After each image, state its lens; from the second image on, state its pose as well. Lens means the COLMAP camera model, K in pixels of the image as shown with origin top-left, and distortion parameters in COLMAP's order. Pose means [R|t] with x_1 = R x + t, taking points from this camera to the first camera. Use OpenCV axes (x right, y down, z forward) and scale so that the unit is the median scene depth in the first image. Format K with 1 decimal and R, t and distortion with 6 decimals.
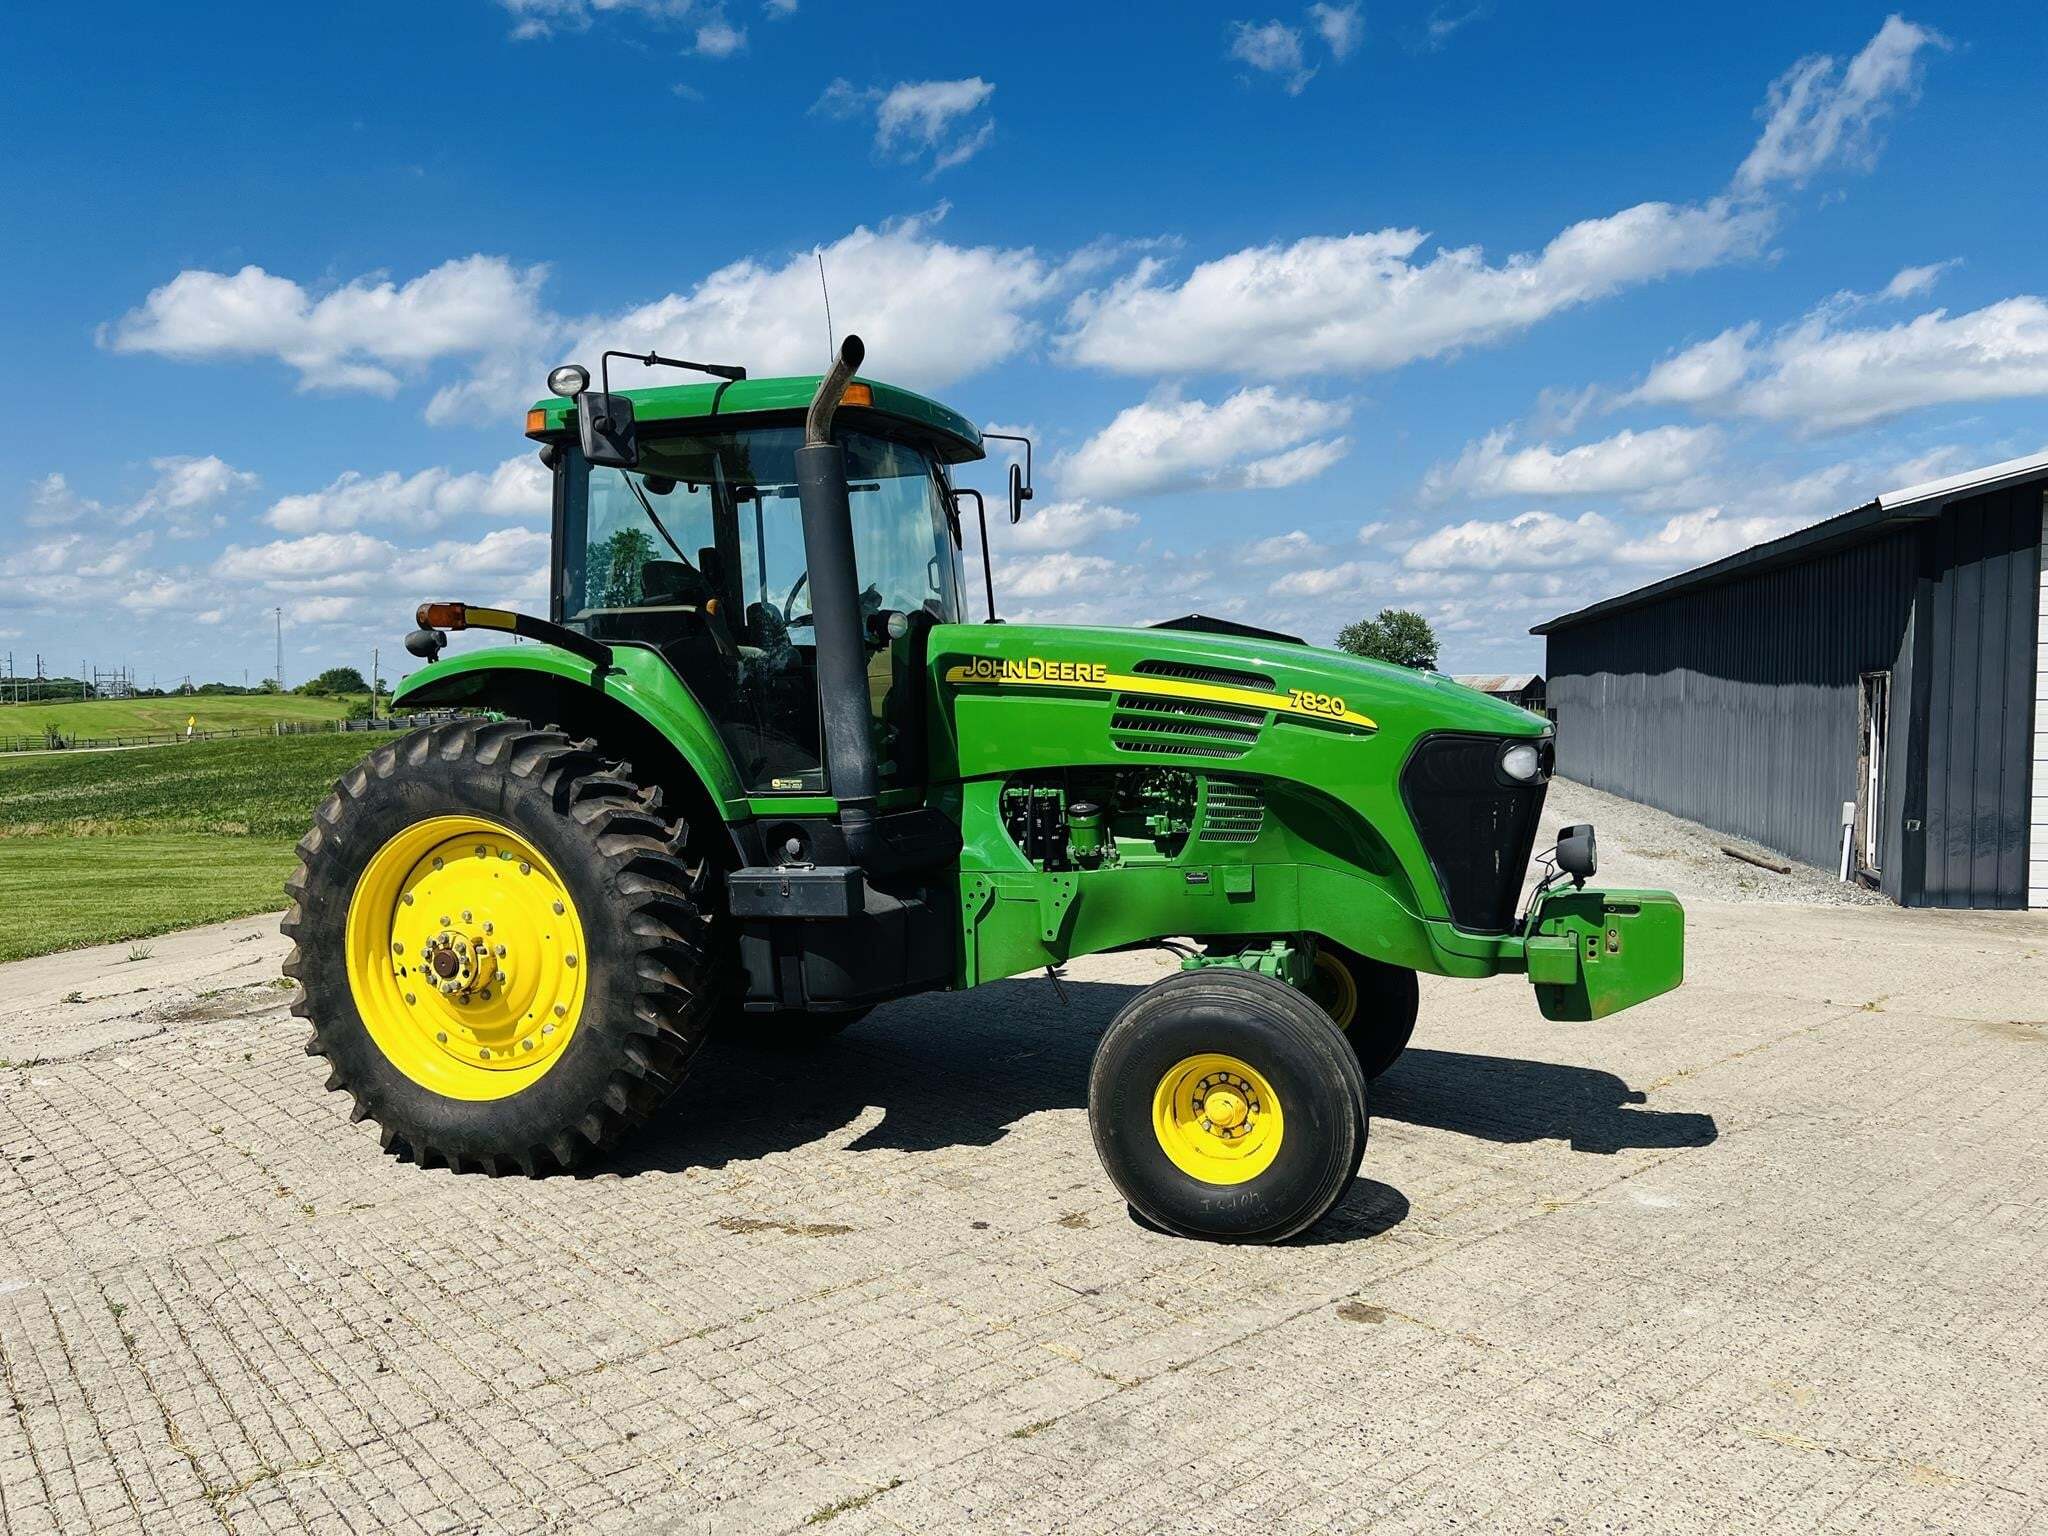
lens RADIAL K [[1538.8, 0, 1016.7], [0, 1538.8, 799.6], [0, 0, 1]] dist [0.059302, -0.063620]
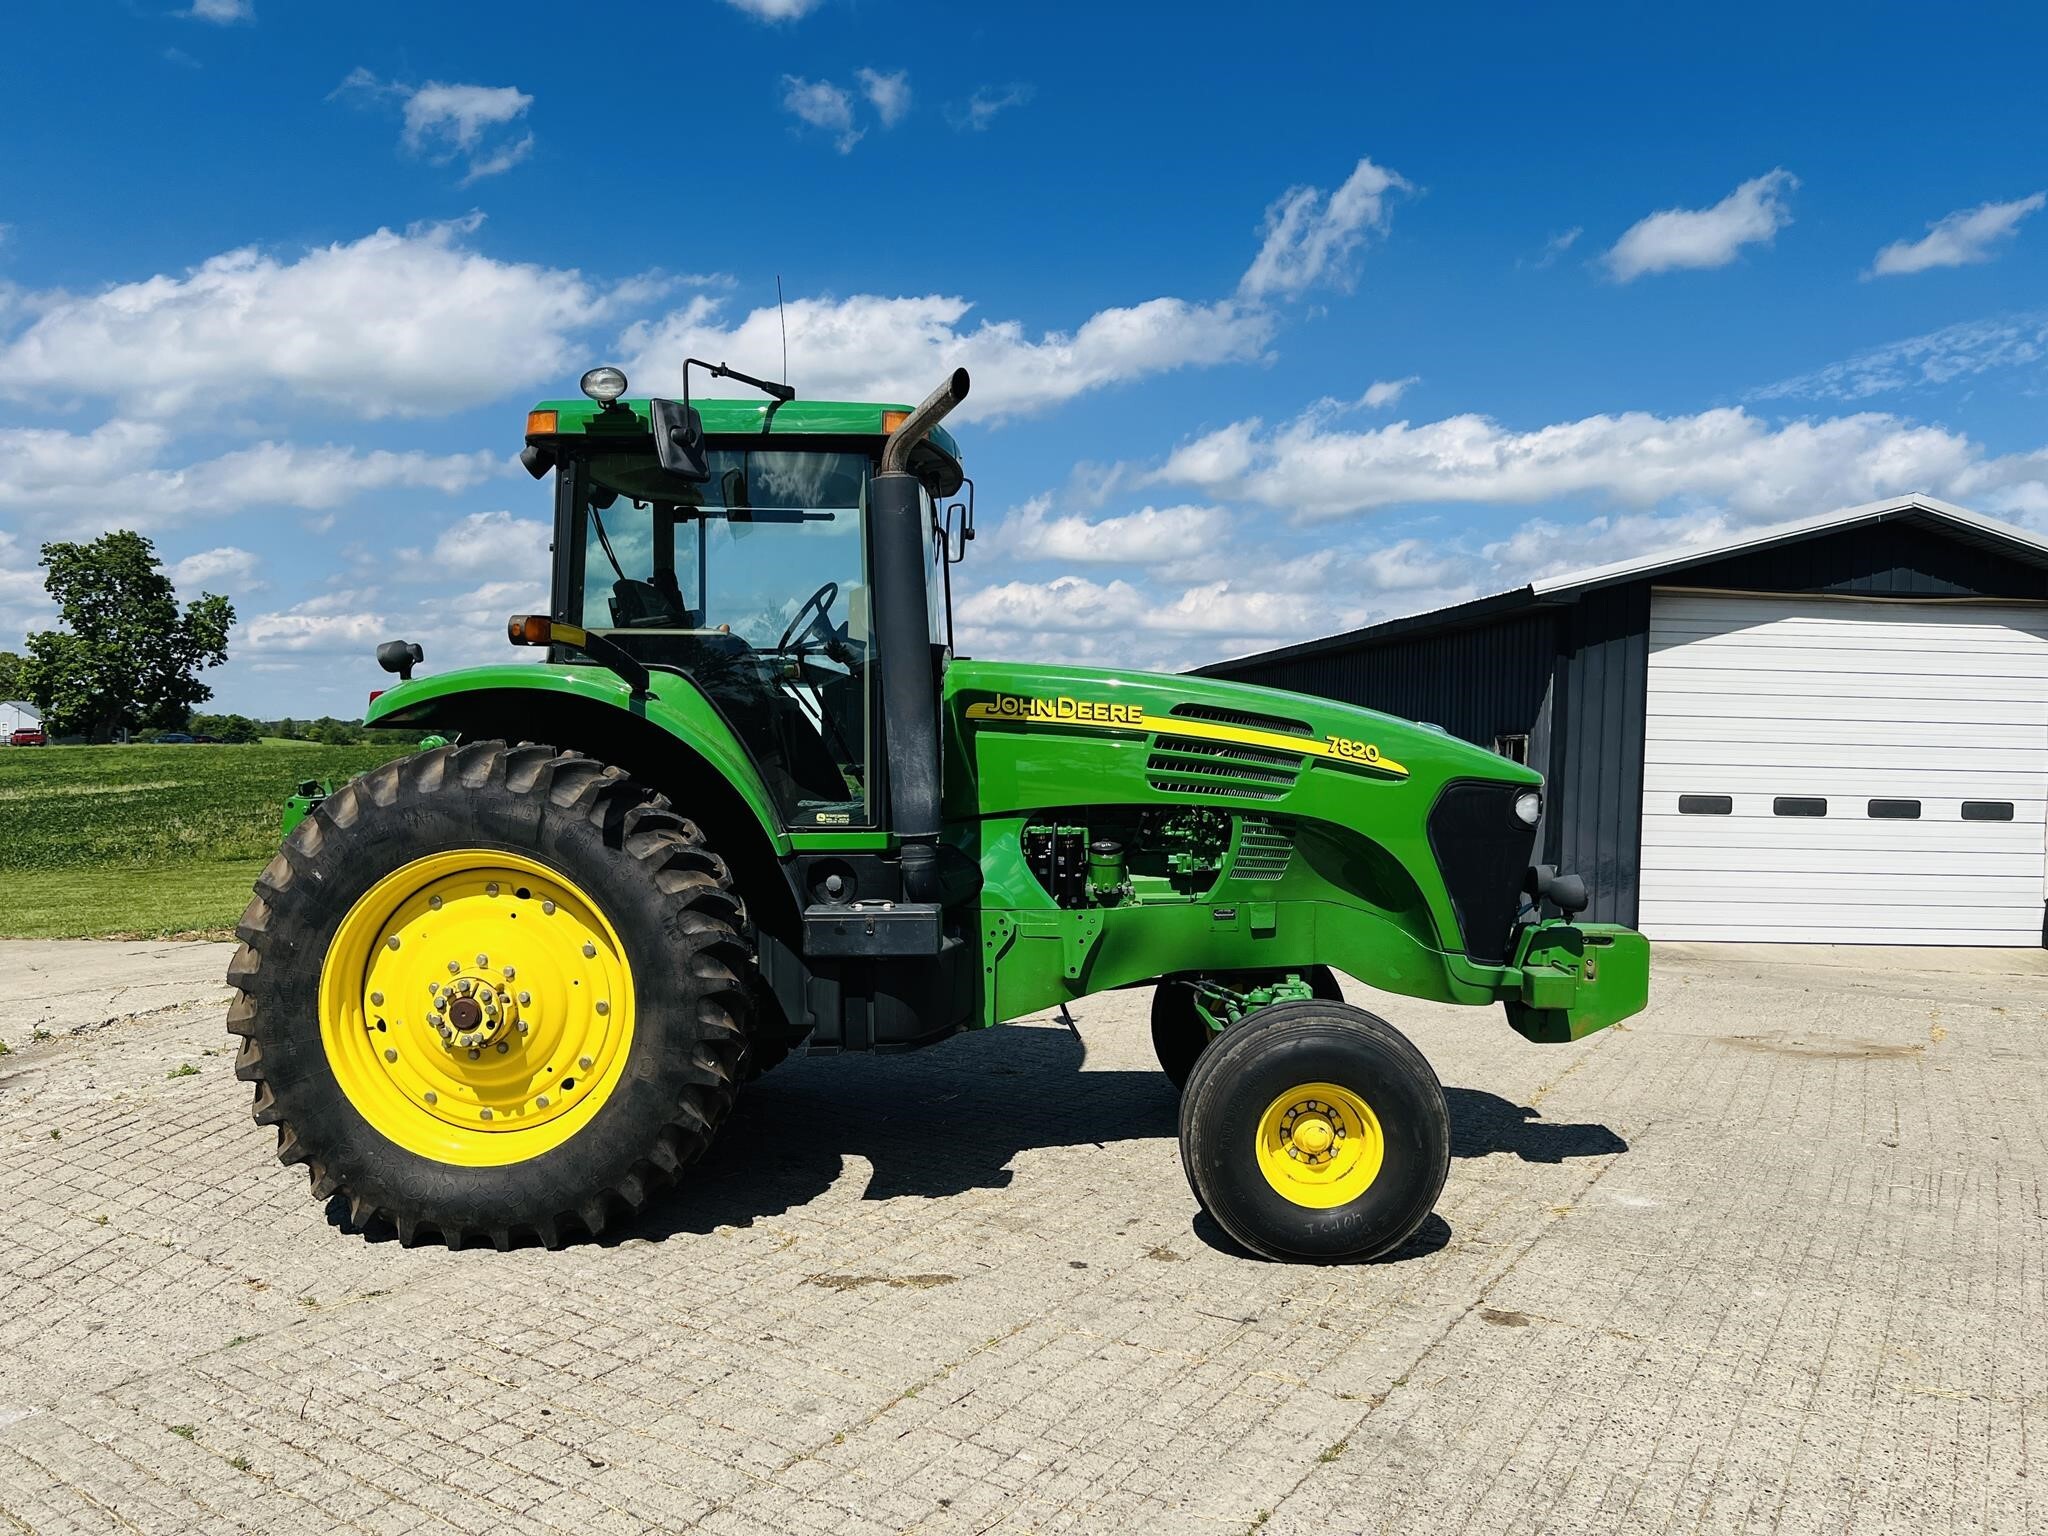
lens RADIAL K [[1538.8, 0, 1023.7], [0, 1538.8, 791.9], [0, 0, 1]] dist [0.059302, -0.063620]
pose [[0.957412, 0.018540, 0.288130, -0.314519], [-0.009023, 0.999370, -0.034322, 0.005153], [-0.288585, 0.030260, 0.956976, 0.042814]]
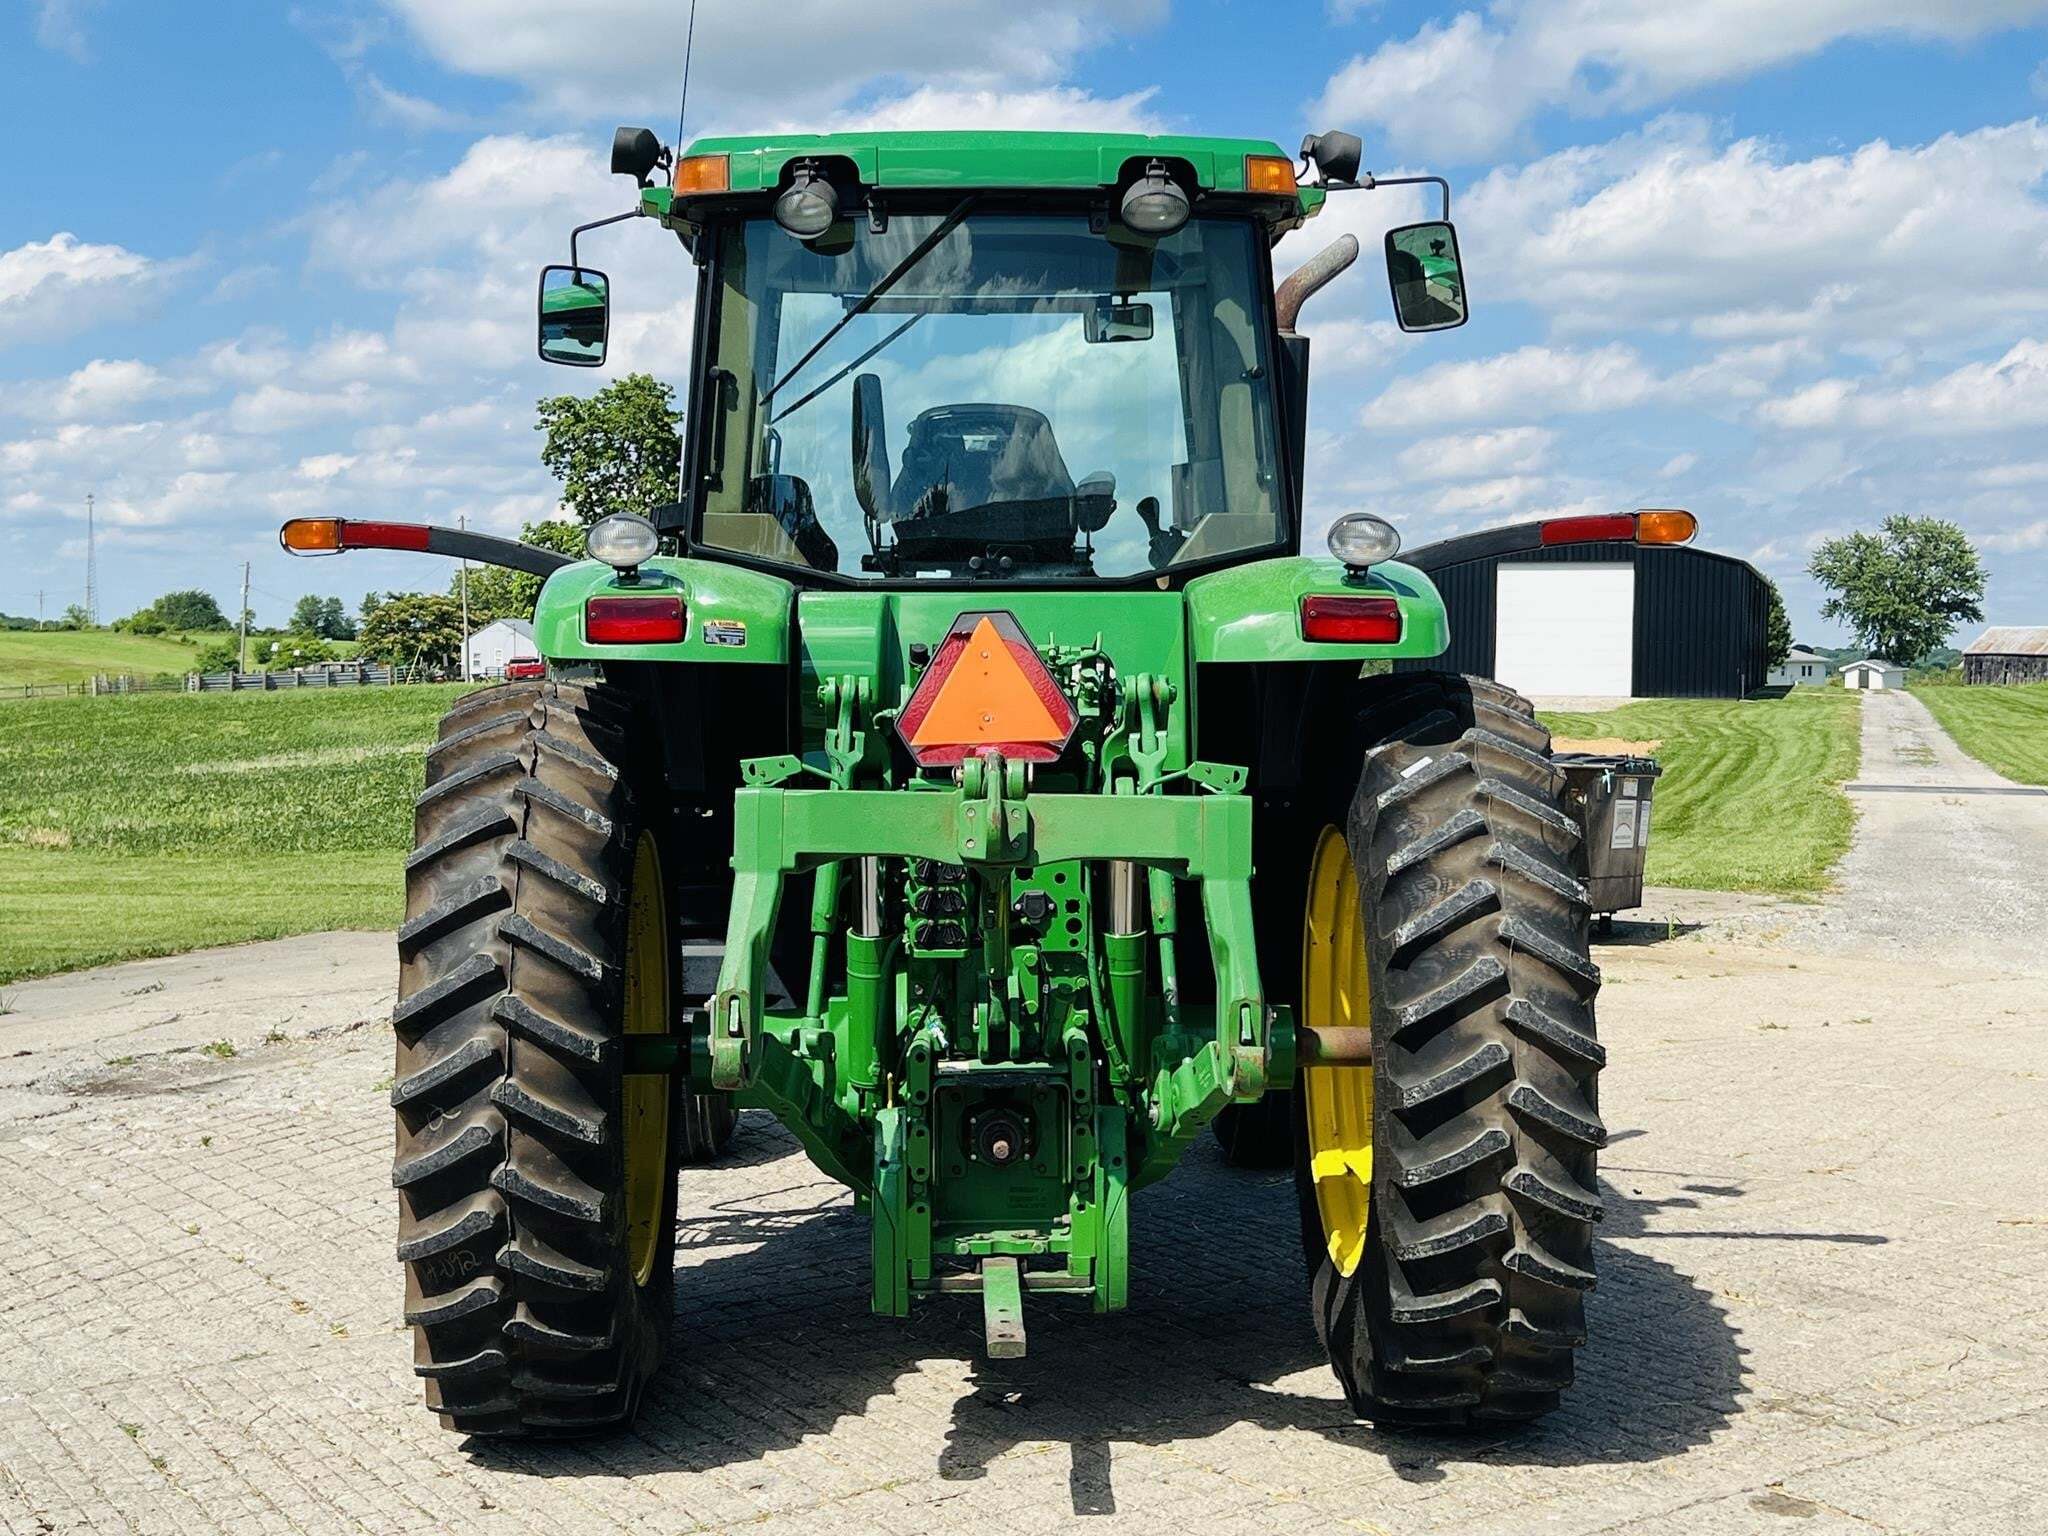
lens RADIAL K [[2550.1, 0, 1015.9], [0, 2550.1, 752.9], [0, 0, 1]] dist [0.057027, 0.000000]
pose [[0.995339, 0.019267, -0.094489, -0.022191], [-0.021766, 0.999438, -0.025488, 0.012459], [0.093945, 0.027426, 0.995200, -0.187867]]
